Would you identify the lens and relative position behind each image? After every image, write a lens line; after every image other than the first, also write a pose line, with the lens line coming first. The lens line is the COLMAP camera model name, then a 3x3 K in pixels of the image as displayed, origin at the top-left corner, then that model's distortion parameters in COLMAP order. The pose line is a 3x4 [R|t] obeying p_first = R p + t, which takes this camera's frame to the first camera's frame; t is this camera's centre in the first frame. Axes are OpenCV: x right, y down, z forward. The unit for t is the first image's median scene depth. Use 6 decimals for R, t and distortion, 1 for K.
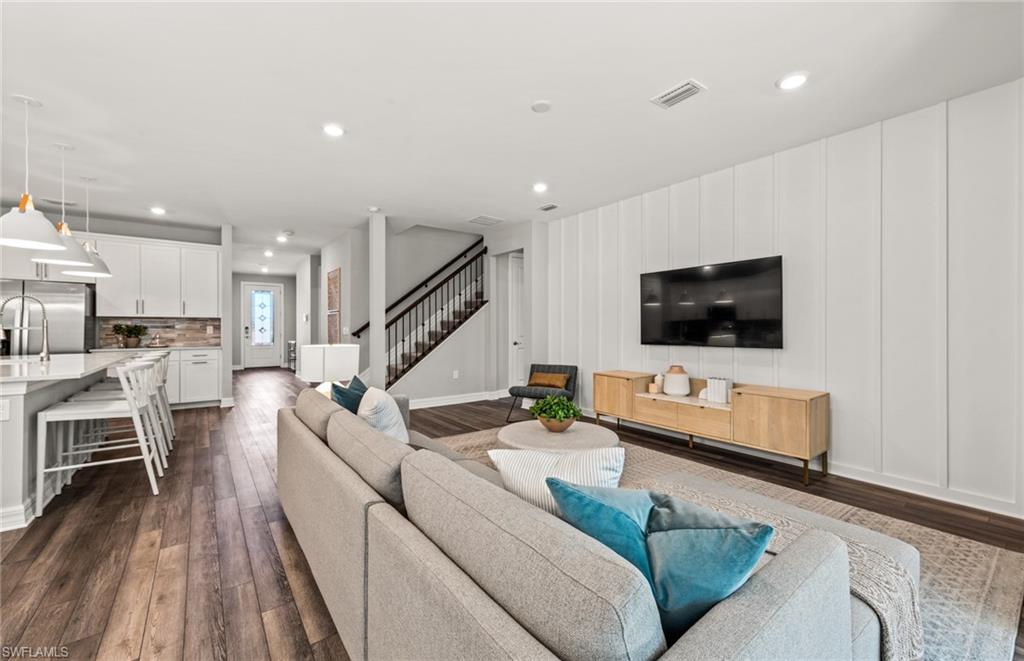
lens RADIAL K [[412.2, 0, 515.0], [0, 412.2, 328.8], [0, 0, 1]] dist [0.002412, -0.000037]
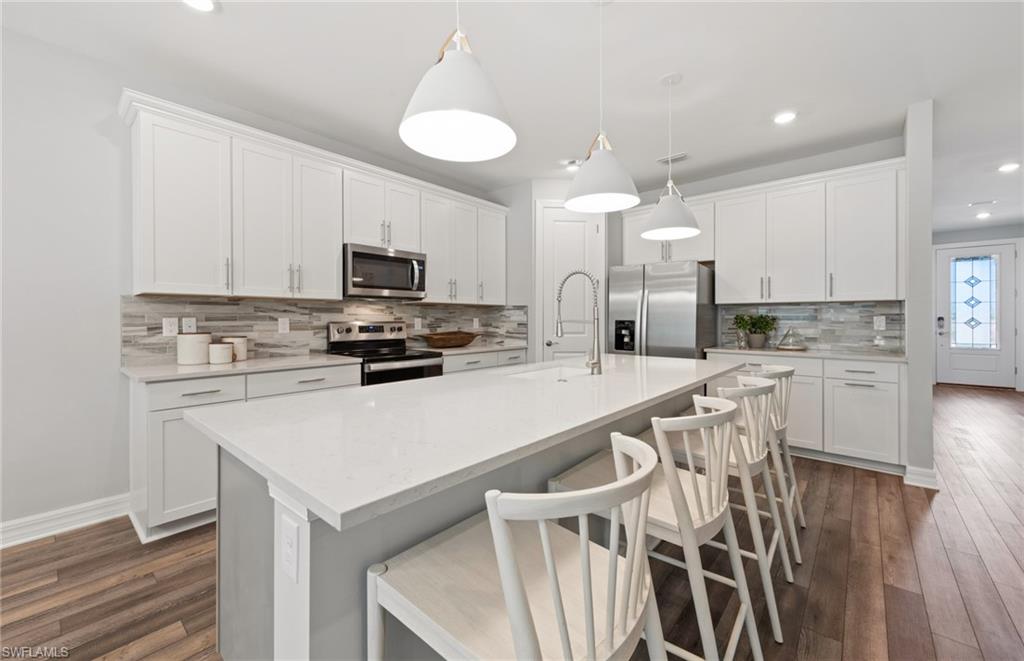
lens RADIAL K [[406.9, 0, 508.6], [0, 406.9, 319.0], [0, 0, 1]] dist [0.002215, -0.000005]
pose [[0.203991, 0.001979, -0.978971, -0.383442], [-0.000811, 0.999998, 0.001852, -0.004432], [0.978972, 0.000416, 0.203992, 0.504710]]
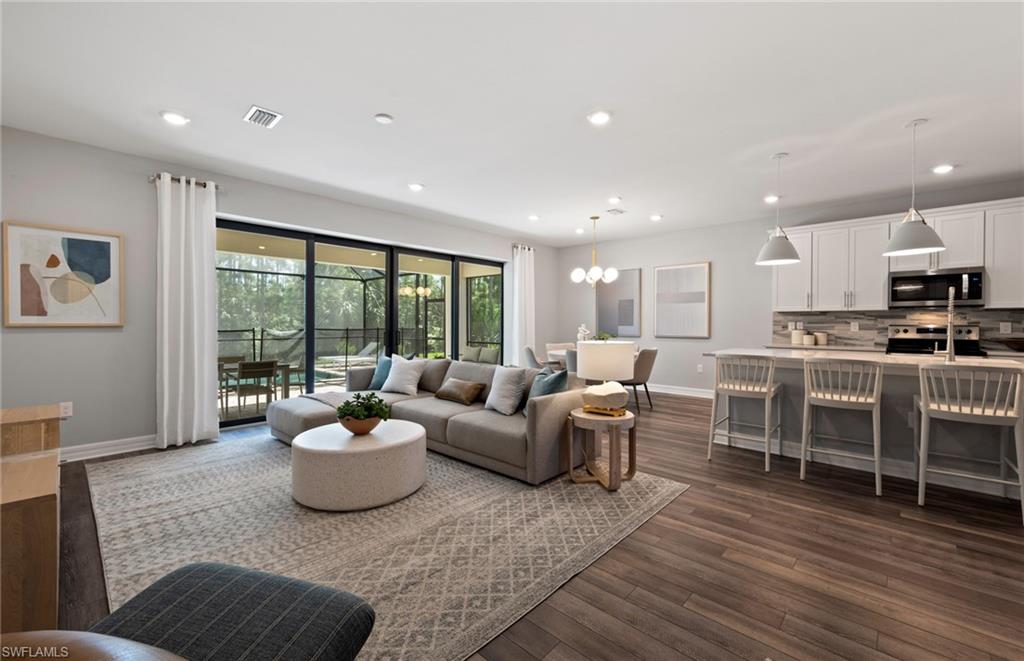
lens RADIAL K [[412.2, 0, 515.0], [0, 412.2, 328.8], [0, 0, 1]] dist [0.002412, -0.000037]
pose [[-0.985177, 0.000832, -0.171539, -0.049960], [-0.001904, 0.999874, 0.015780, -0.002896], [0.171530, 0.015873, -0.985051, 1.149869]]
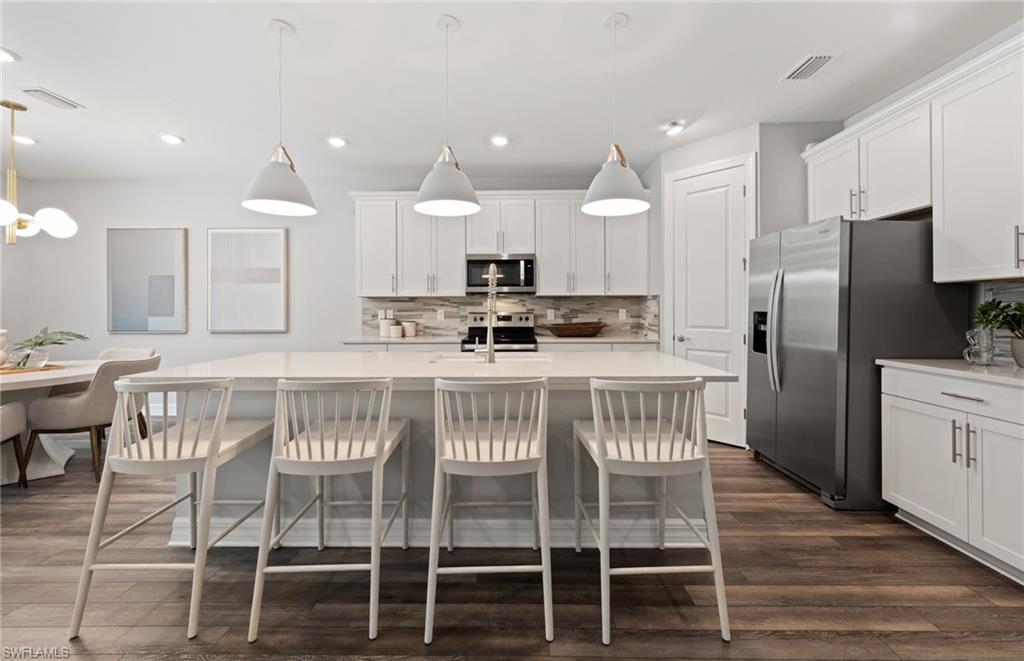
lens RADIAL K [[402.0, 0, 507.6], [0, 402.0, 309.1], [0, 0, 1]] dist [0.002061, -0.000010]
pose [[-0.617182, 0.001934, -0.786818, -0.440521], [0.003275, 0.999995, -0.000111, -0.005556], [0.786814, -0.002645, -0.617185, 0.952581]]
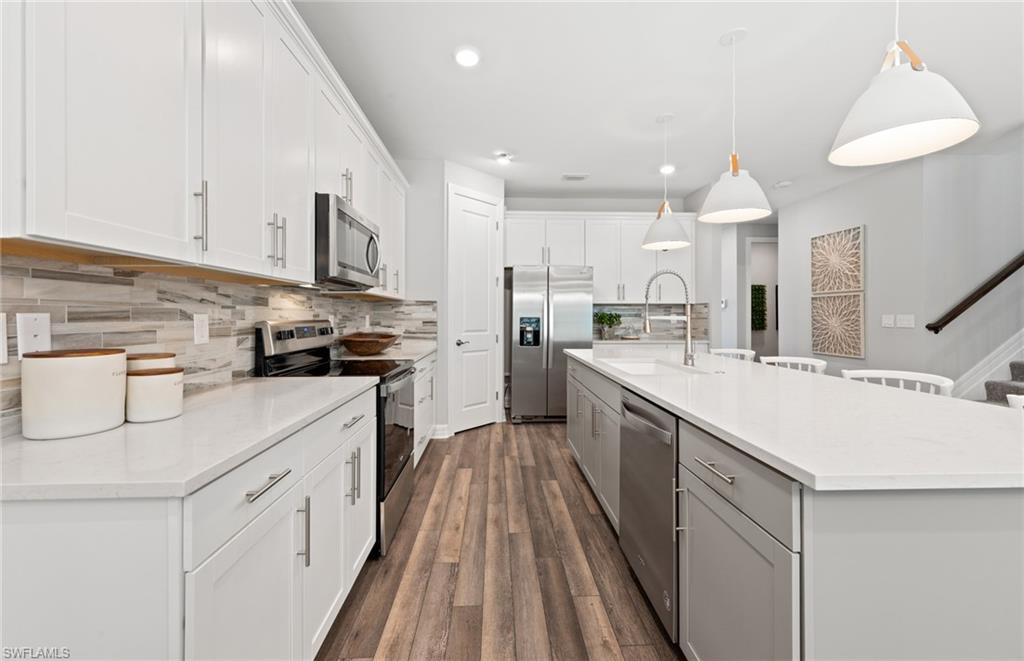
lens RADIAL K [[400.0, 0, 508.2], [0, 400.0, 315.2], [0, 0, 1]] dist [0.001880, 0.000077]
pose [[0.818145, -0.001268, -0.575010, -0.674104], [-0.000177, 0.999997, -0.002457, -0.003162], [0.575012, 0.002112, 0.818142, 0.191699]]
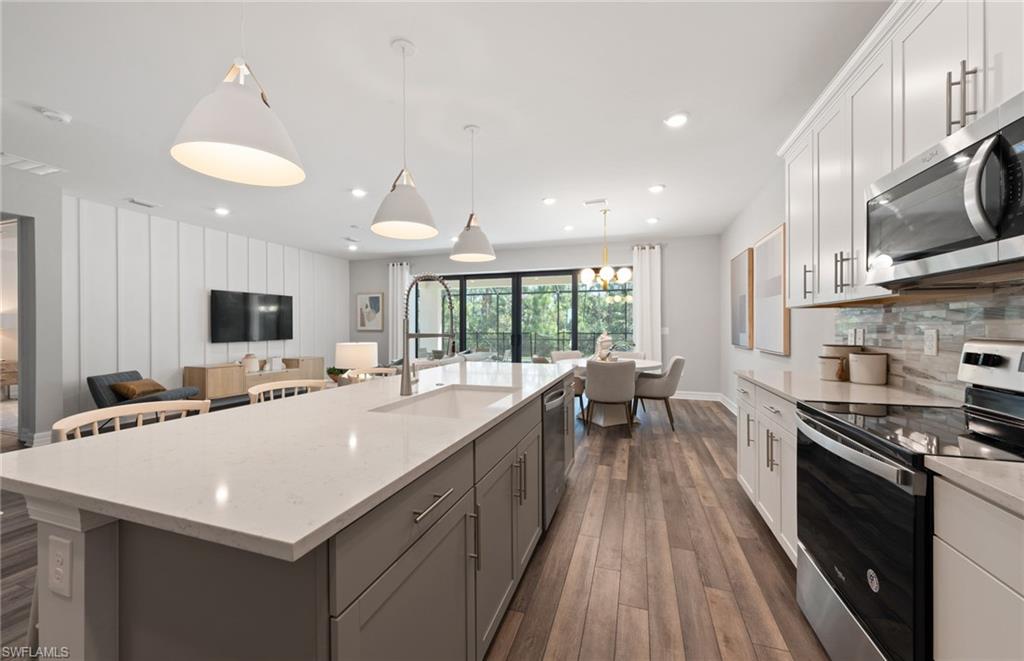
lens RADIAL K [[380.2, 0, 513.8], [0, 380.2, 329.2], [0, 0, 1]] dist [0.000148, -0.000081]
pose [[-0.571672, -0.003007, 0.820476, -1.097028], [0.003759, 0.999973, 0.006284, -0.008741], [-0.820473, 0.006677, -0.571646, 0.788297]]
